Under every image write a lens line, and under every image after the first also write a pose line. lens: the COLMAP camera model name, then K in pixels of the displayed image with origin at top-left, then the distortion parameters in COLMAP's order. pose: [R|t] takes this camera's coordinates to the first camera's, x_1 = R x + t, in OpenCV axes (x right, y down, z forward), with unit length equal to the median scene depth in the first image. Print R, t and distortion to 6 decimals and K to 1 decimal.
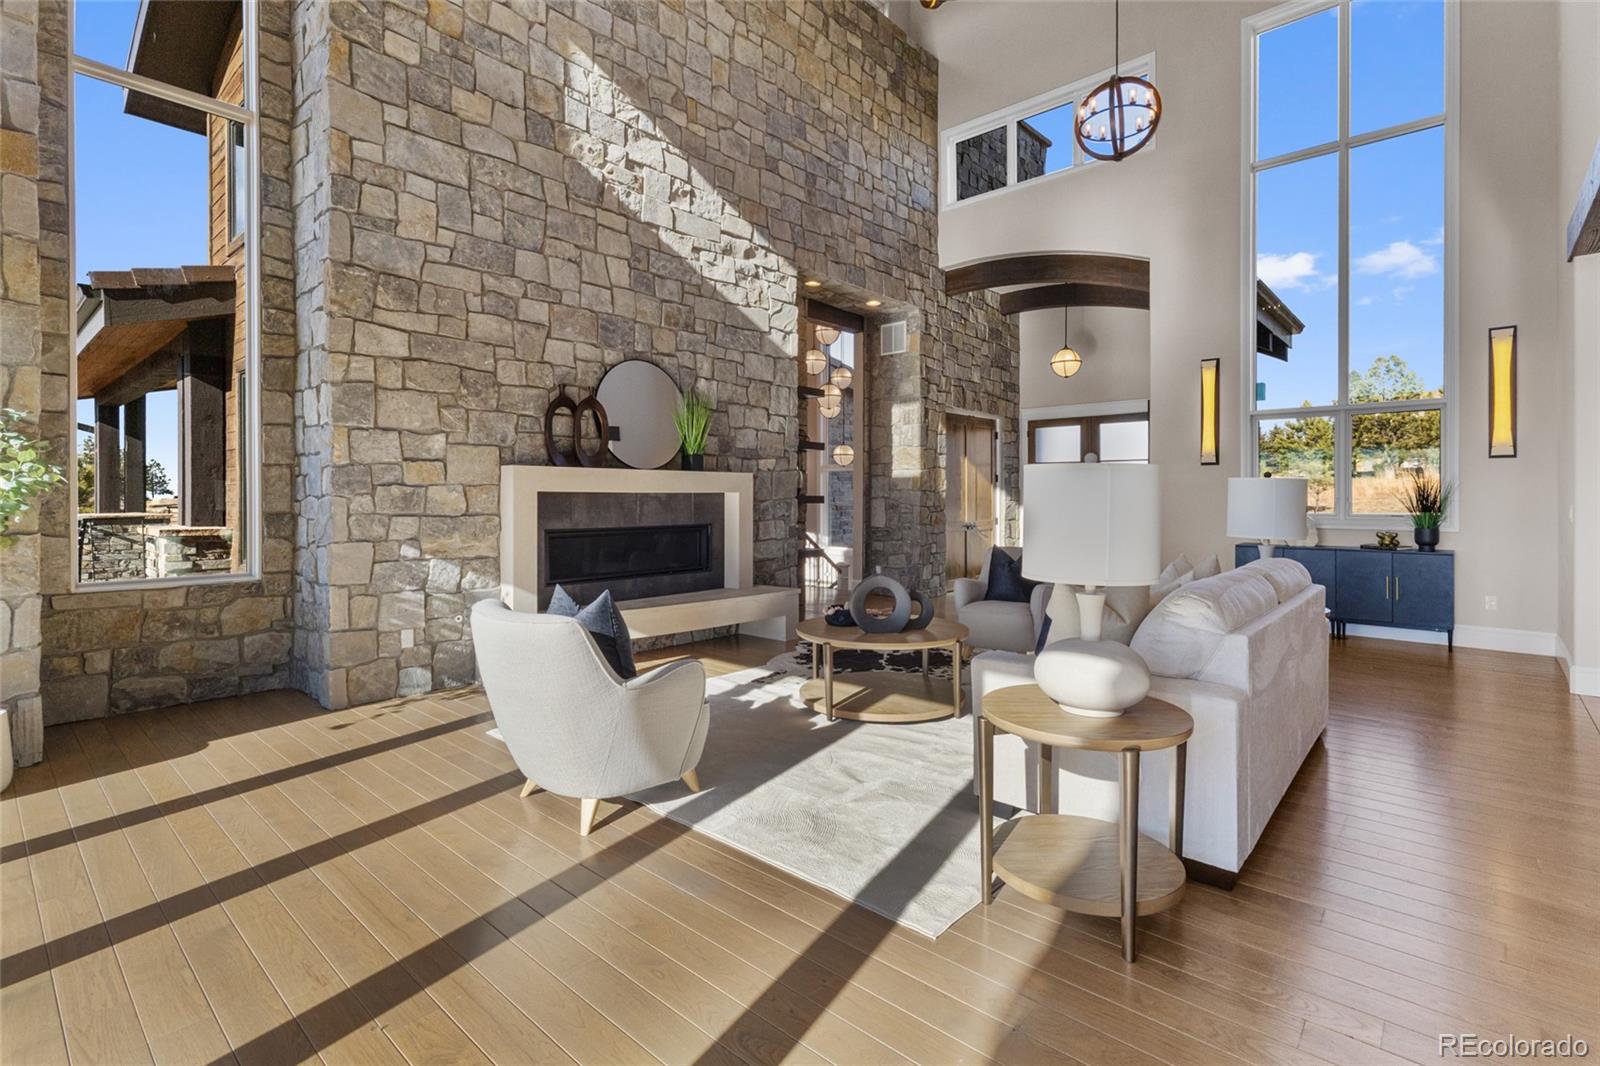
lens RADIAL K [[761.5, 0, 801.7], [0, 761.5, 499.8], [0, 0, 1]] dist [0.005161, -0.000735]
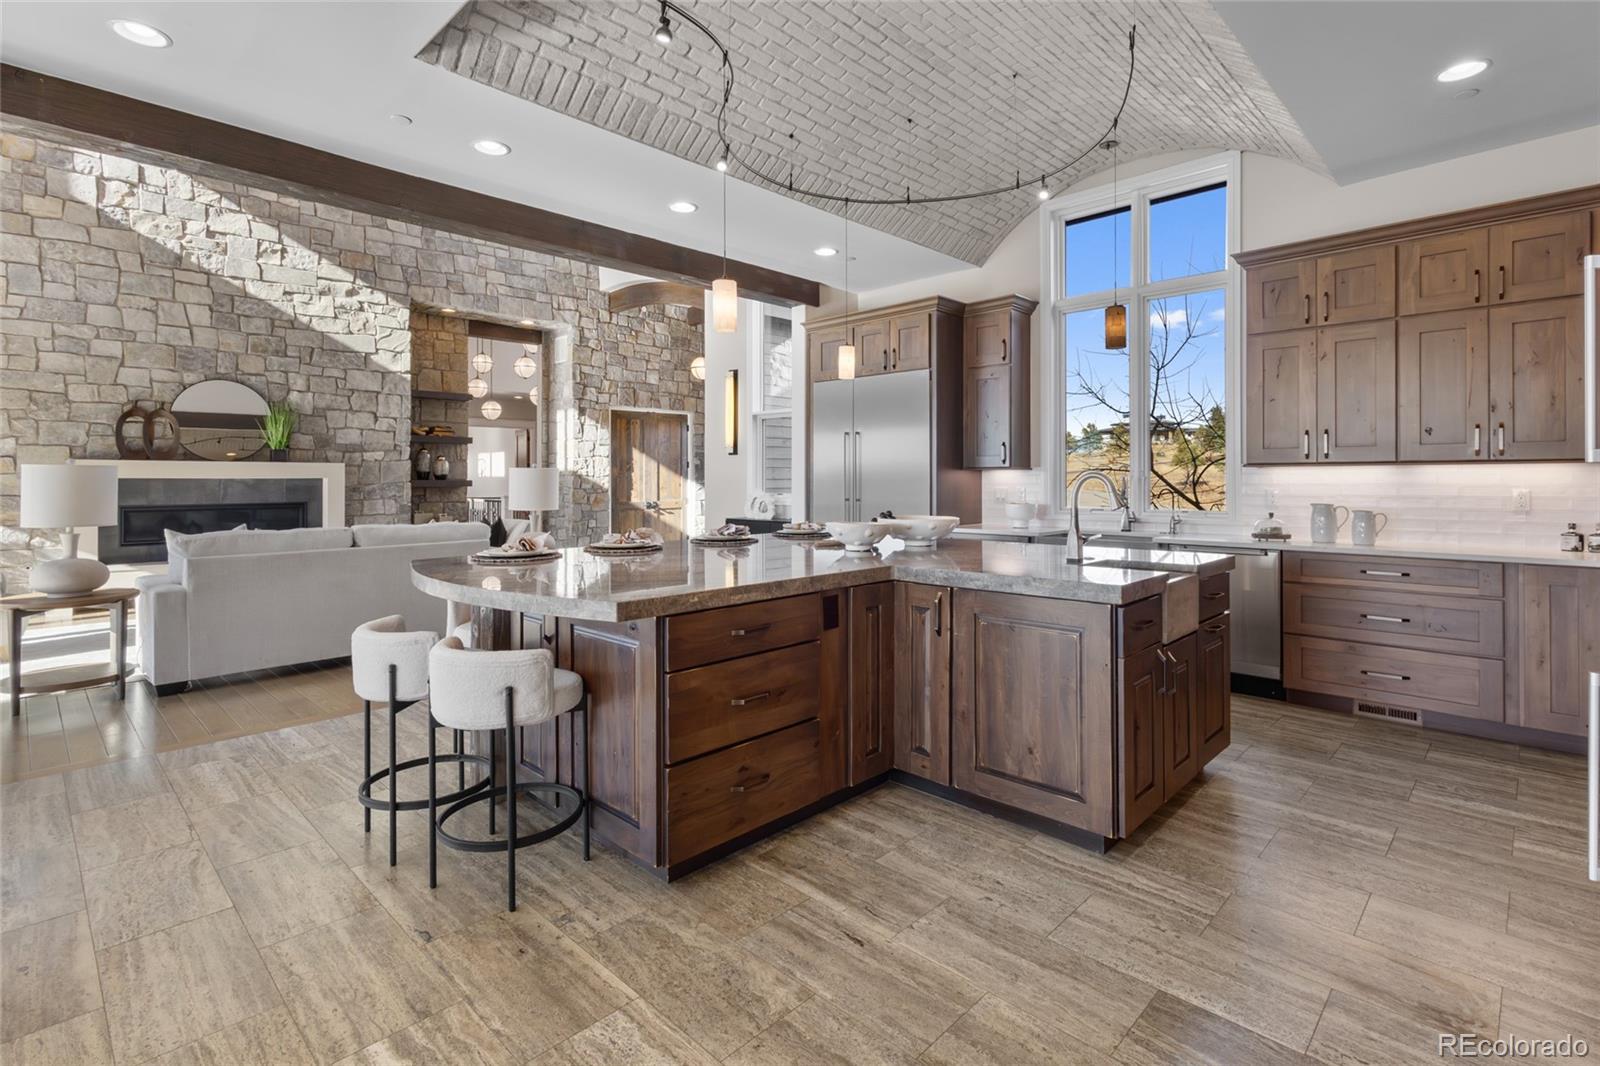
lens RADIAL K [[761.5, 0, 791.7], [0, 761.5, 478.4], [0, 0, 1]] dist [0.005161, -0.000735]
pose [[0.999037, -0.000642, -0.043881, 0.843972], [0.000422, 0.999987, -0.005021, -0.002384], [0.043884, 0.004997, 0.999024, -0.294727]]
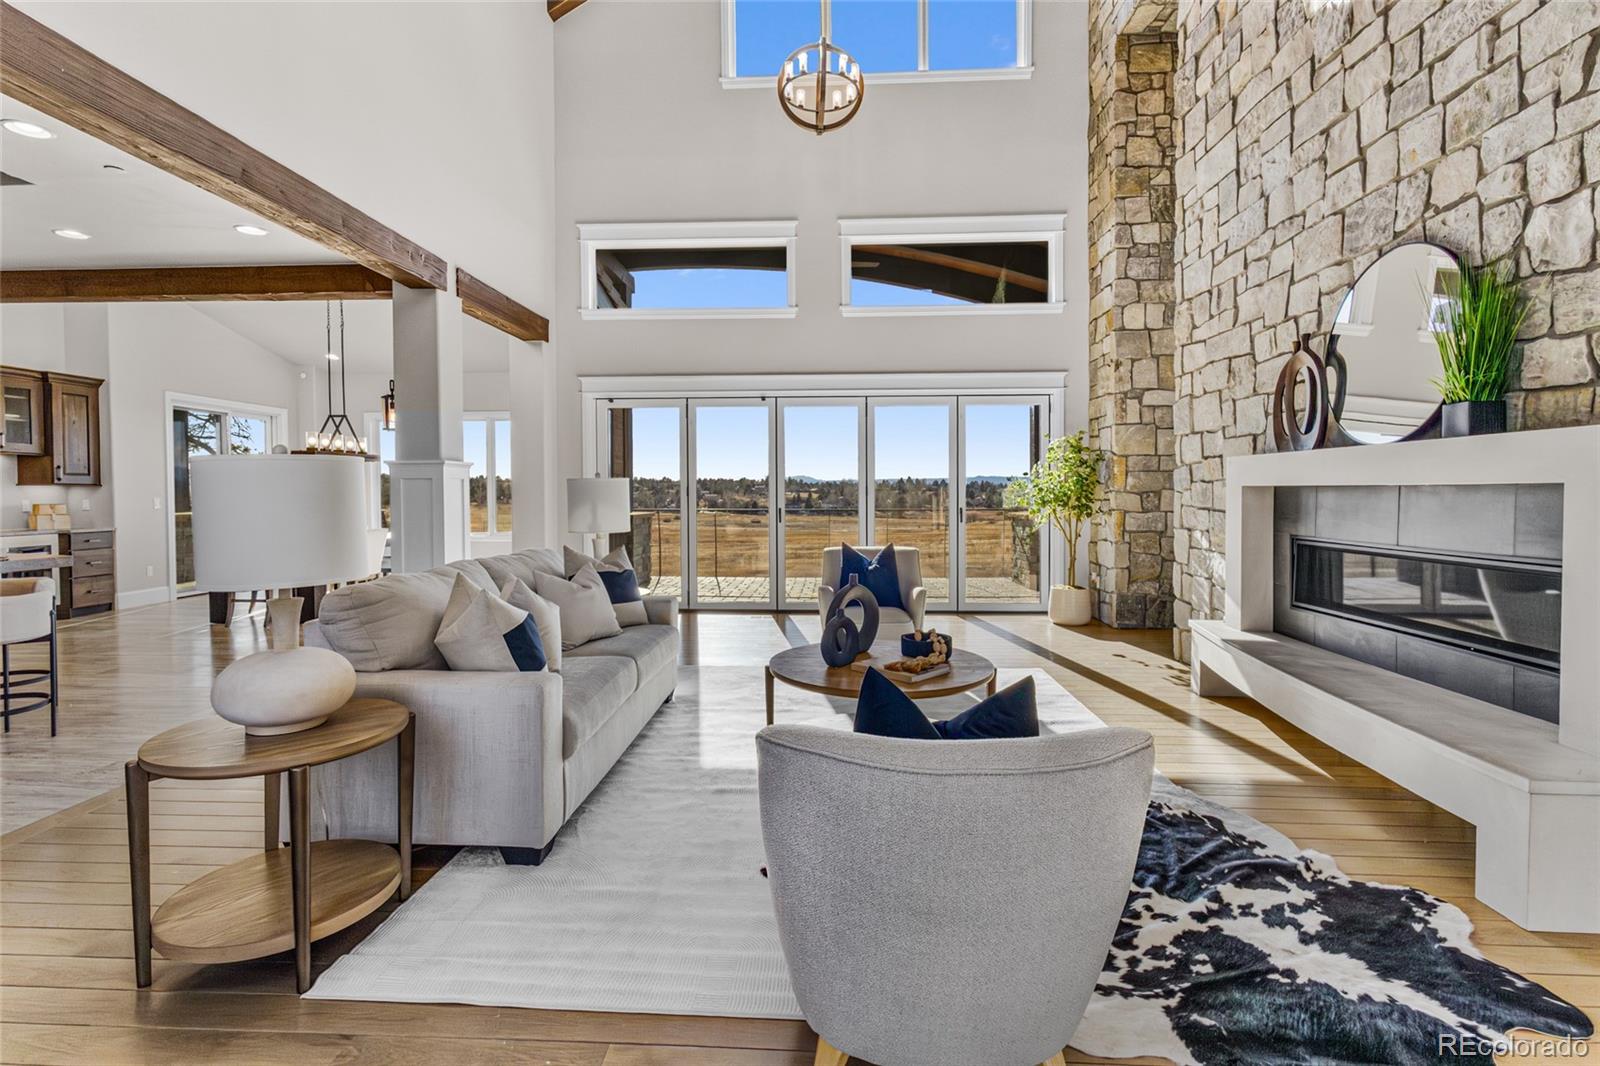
lens RADIAL K [[761.5, 0, 806.5], [0, 761.5, 511.1], [0, 0, 1]] dist [0.005161, -0.000735]
pose [[-0.782651, 0.021299, -0.622097, 0.477678], [0.002818, 0.999525, 0.030676, -0.008717], [0.622455, 0.022255, -0.782339, 1.168105]]
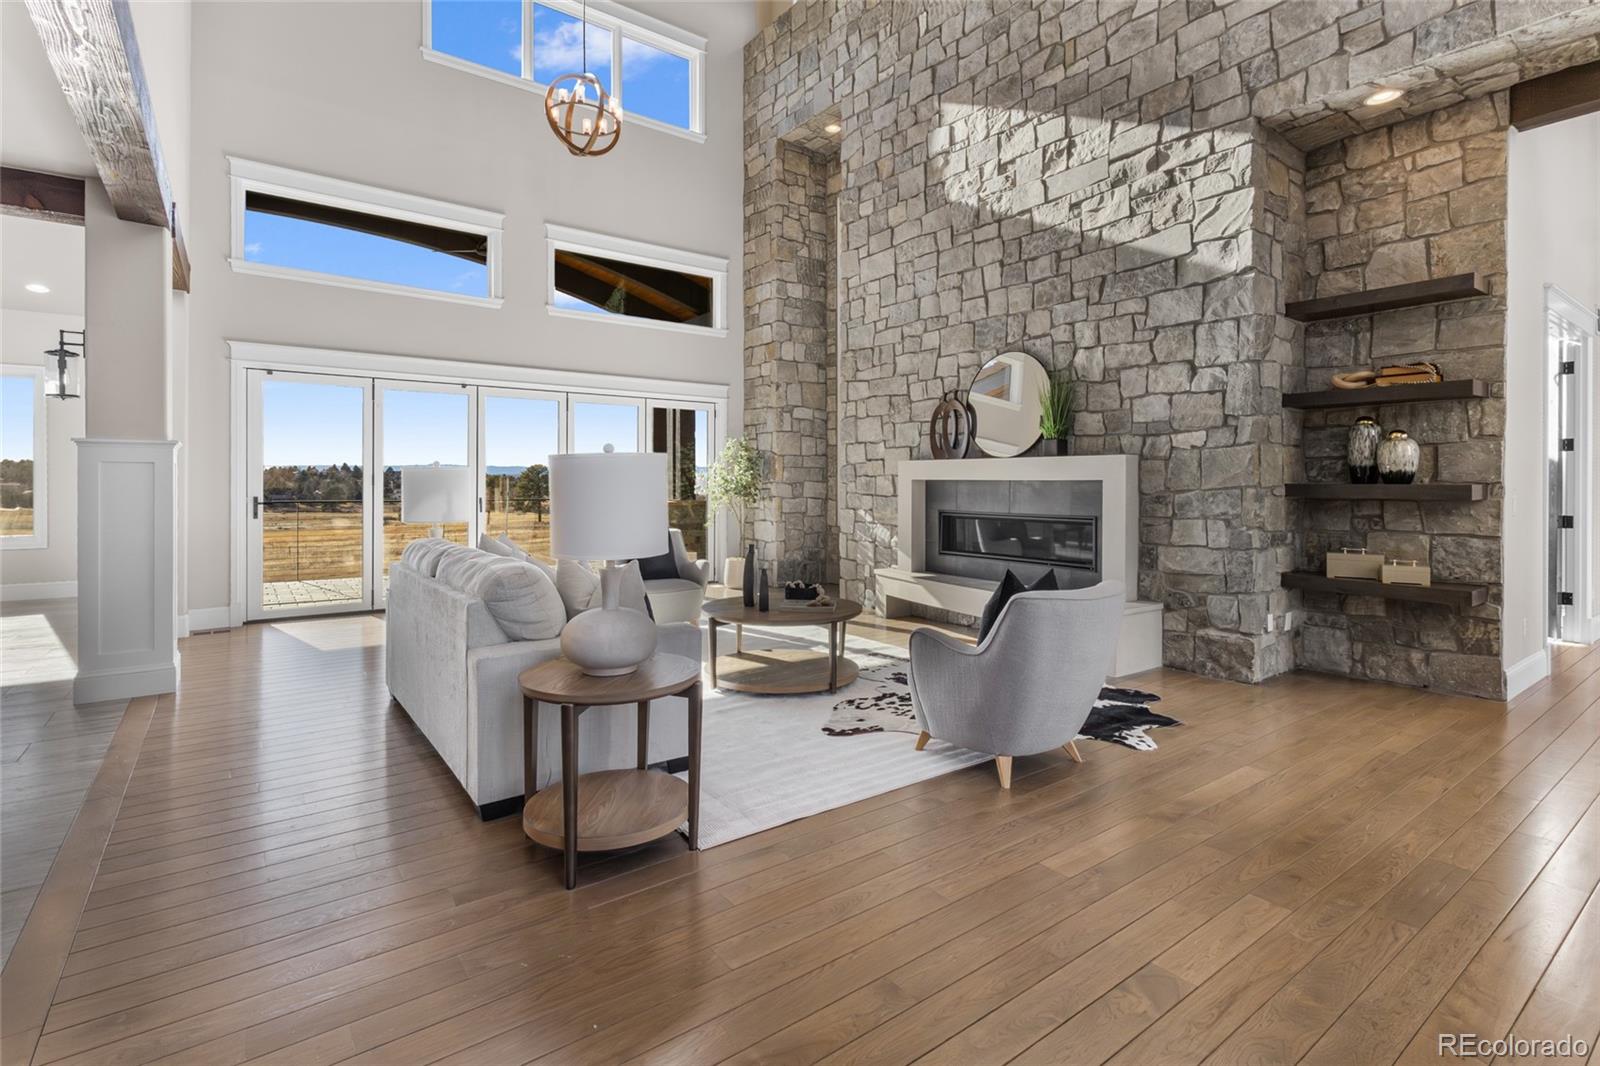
lens RADIAL K [[761.5, 0, 843.6], [0, 761.5, 483.8], [0, 0, 1]] dist [0.005161, -0.000735]
pose [[-0.179306, 0.005718, -0.983777, 0.840582], [-0.005742, 0.999960, 0.006858, -0.010196], [0.983777, 0.006878, -0.179265, 0.961856]]
